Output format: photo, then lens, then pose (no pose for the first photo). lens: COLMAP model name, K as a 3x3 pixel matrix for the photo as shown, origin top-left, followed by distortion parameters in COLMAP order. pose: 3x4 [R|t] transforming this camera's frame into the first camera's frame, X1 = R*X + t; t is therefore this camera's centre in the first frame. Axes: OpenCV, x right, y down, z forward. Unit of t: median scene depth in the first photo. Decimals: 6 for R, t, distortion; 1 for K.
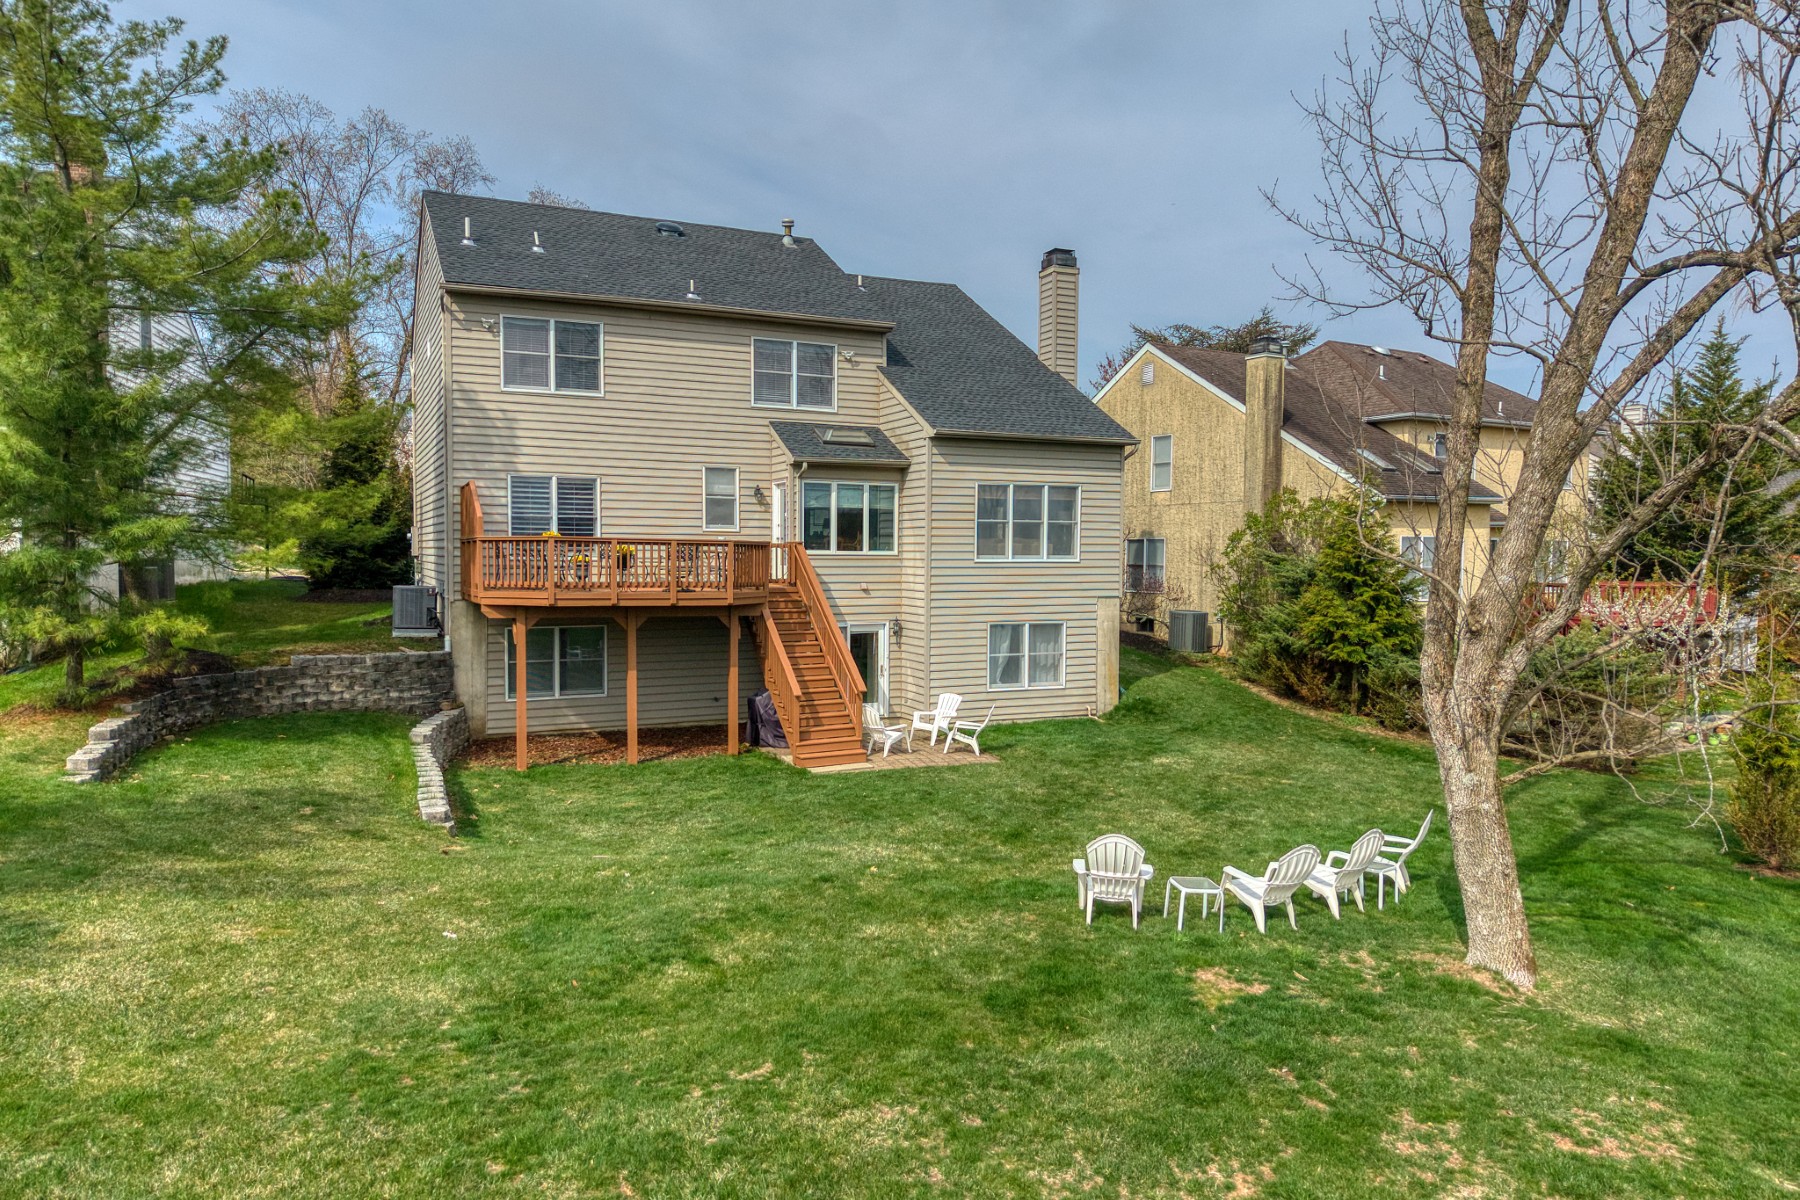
lens RADIAL K [[1227.7, 0, 900.0], [0, 1227.7, 600.0], [0, 0, 1]] dist [-0.002892, -0.001020]
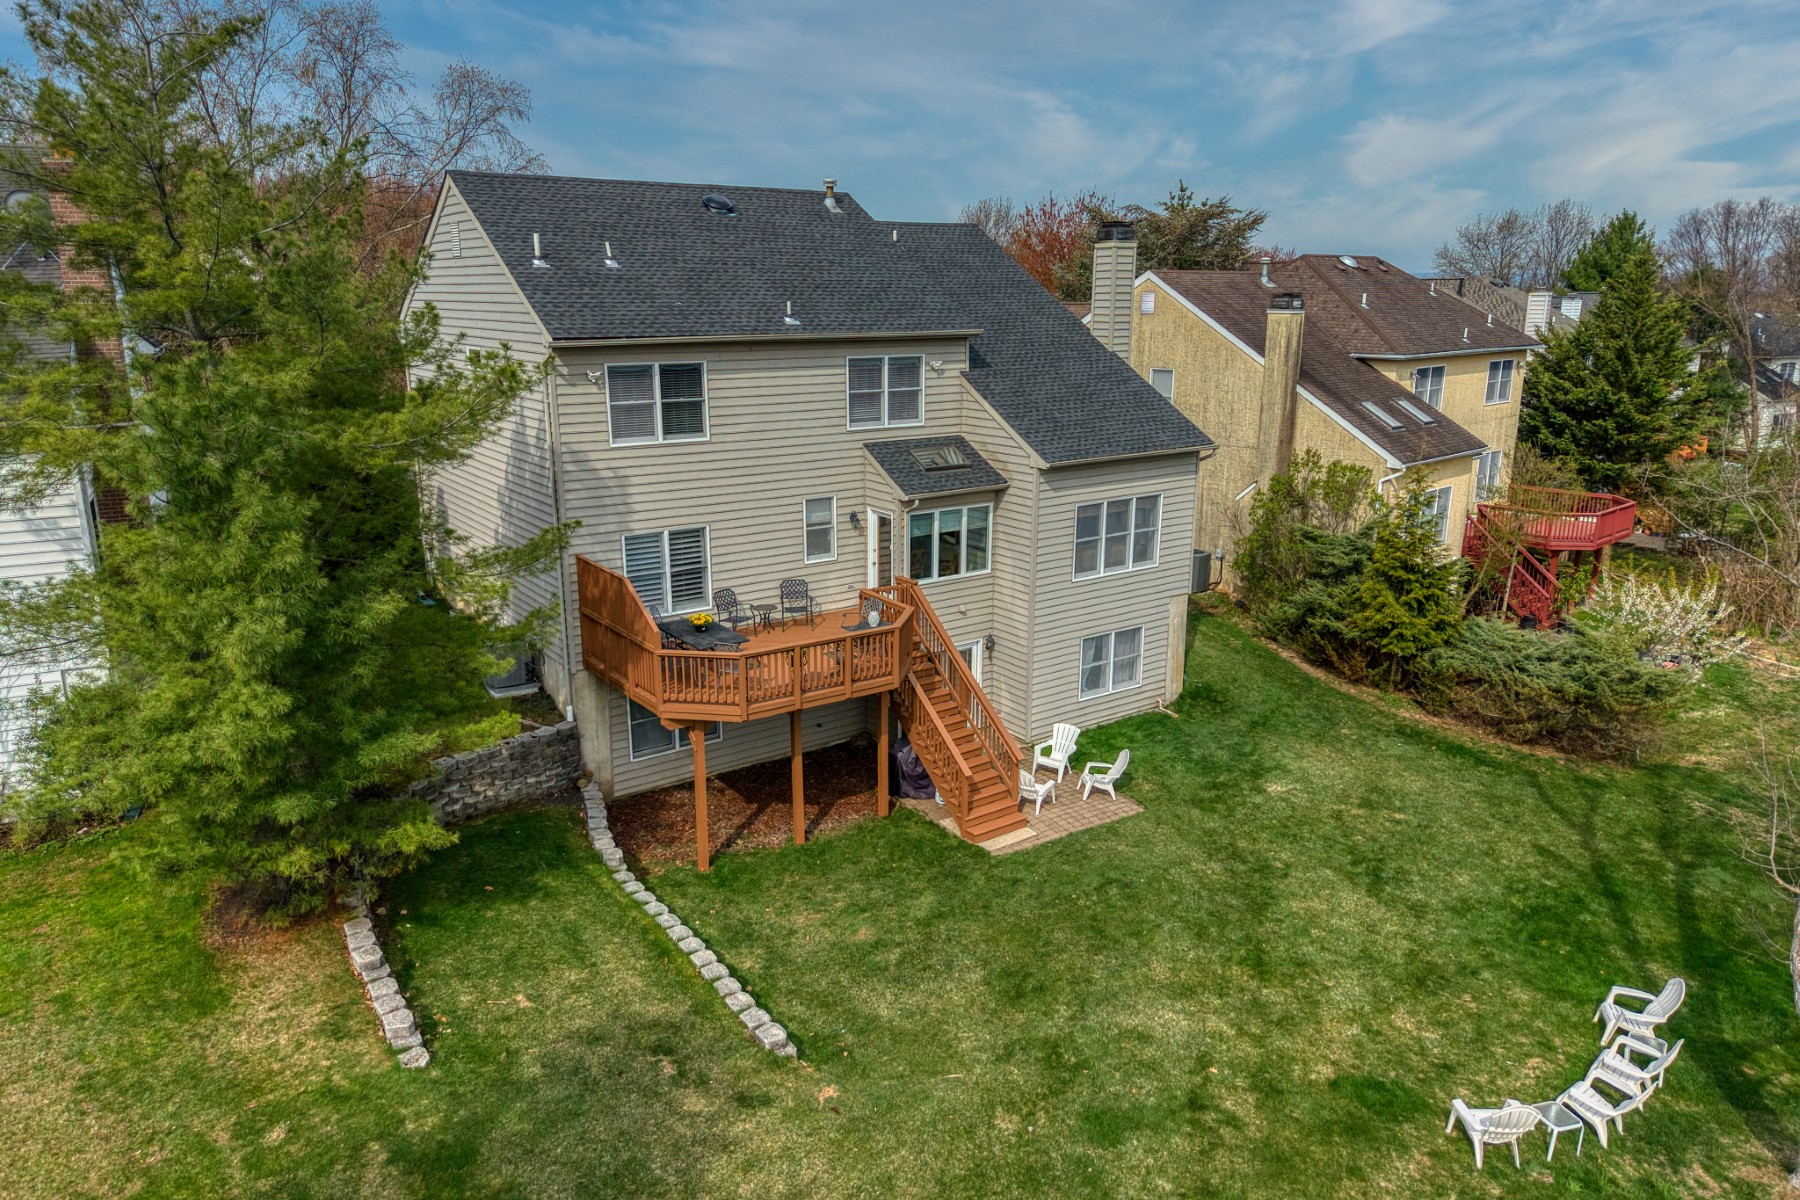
lens RADIAL K [[1235.1, 0, 900.0], [0, 1235.1, 600.0], [0, 0, 1]] dist [0.010342, 0.000289]
pose [[0.983923, -0.048401, 0.171907, -0.252494], [0.011228, 0.977436, 0.210935, -0.231003], [-0.178237, -0.205613, 0.962265, 0.037683]]
